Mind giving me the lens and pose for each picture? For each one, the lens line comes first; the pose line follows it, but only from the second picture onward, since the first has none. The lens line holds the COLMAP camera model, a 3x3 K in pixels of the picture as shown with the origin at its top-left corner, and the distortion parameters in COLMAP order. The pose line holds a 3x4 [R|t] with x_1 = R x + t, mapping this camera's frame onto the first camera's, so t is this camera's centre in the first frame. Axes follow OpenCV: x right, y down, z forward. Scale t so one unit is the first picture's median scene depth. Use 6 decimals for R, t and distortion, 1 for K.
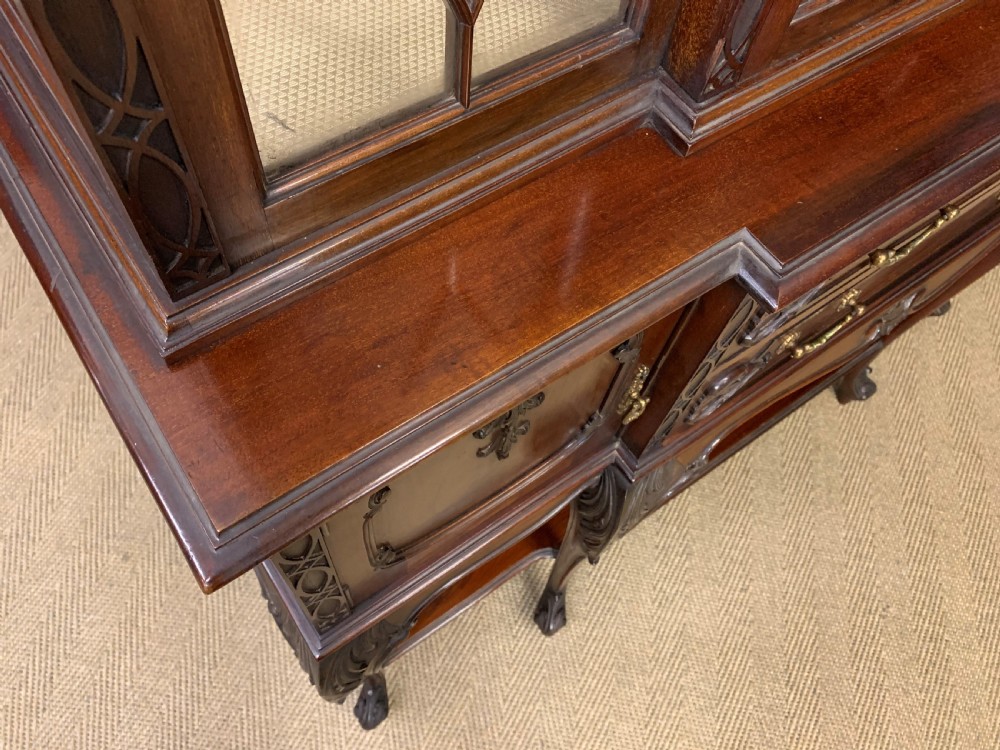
lens RADIAL K [[777.8, 0, 497.5], [0, 777.8, 379.4], [0, 0, 1]] dist [0.015971, -0.004013]
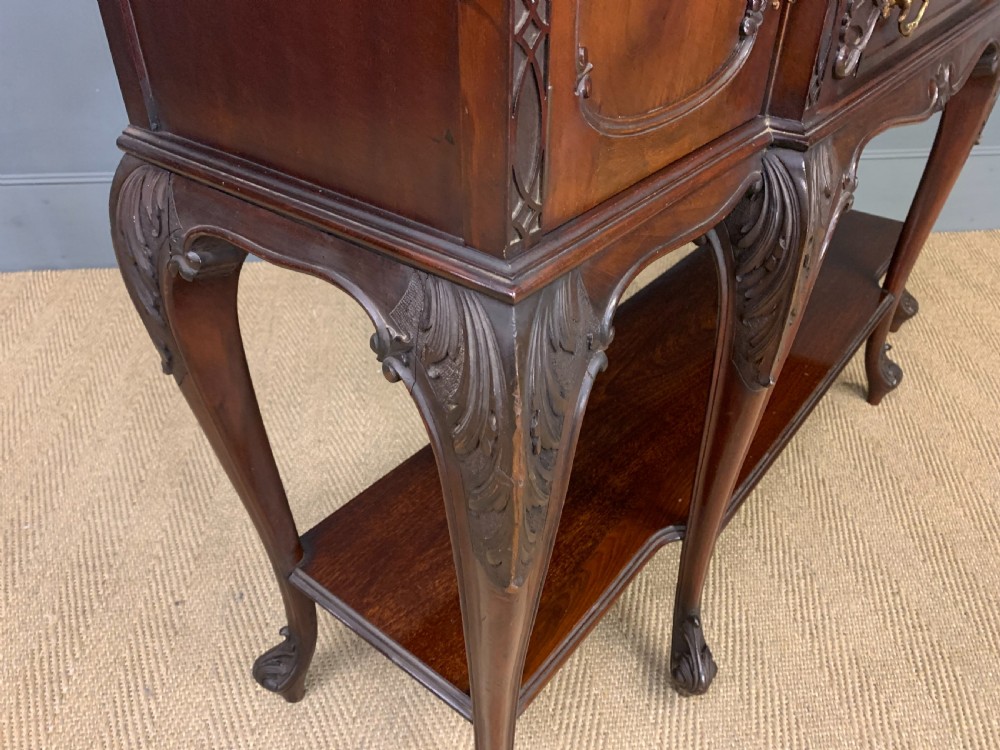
lens RADIAL K [[777.8, 0, 497.1], [0, 777.8, 369.4], [0, 0, 1]] dist [0.015971, -0.004013]
pose [[0.957499, -0.219619, 0.186983, -0.174980], [0.280329, 0.861180, -0.424011, 0.312646], [-0.067905, 0.458407, 0.886144, 0.239716]]
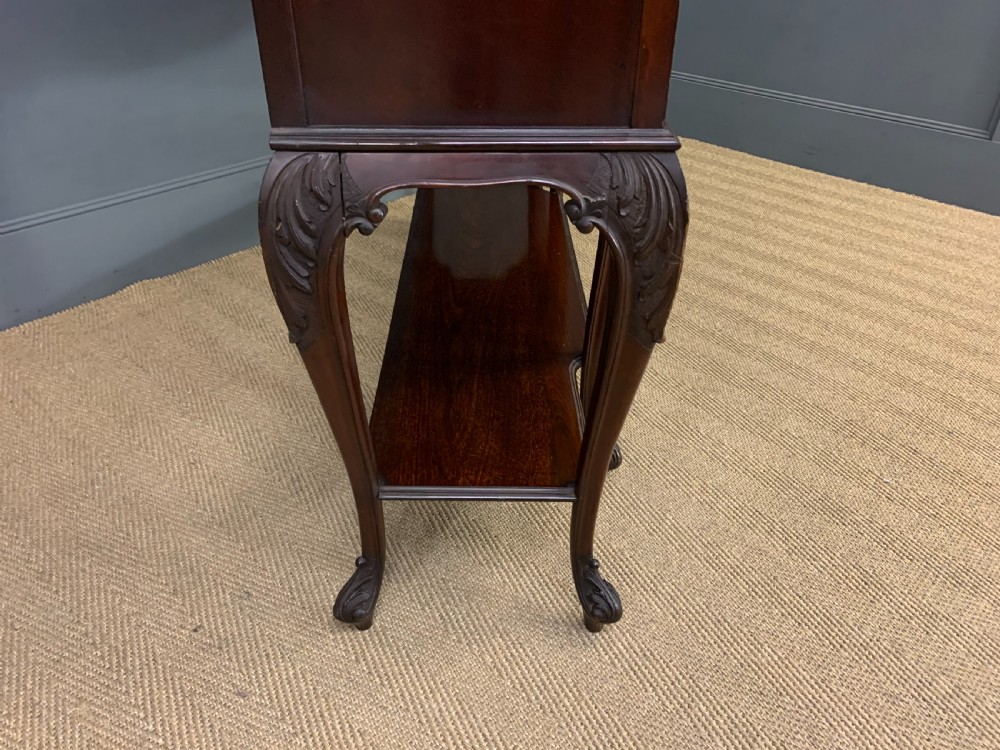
lens RADIAL K [[777.8, 0, 500.0], [0, 777.8, 376.0], [0, 0, 1]] dist [0.015971, -0.004013]
pose [[0.557435, -0.527935, 0.640743, -0.596802], [0.747540, 0.654922, -0.110729, 0.240480], [-0.361179, 0.540705, 0.759729, 0.207510]]
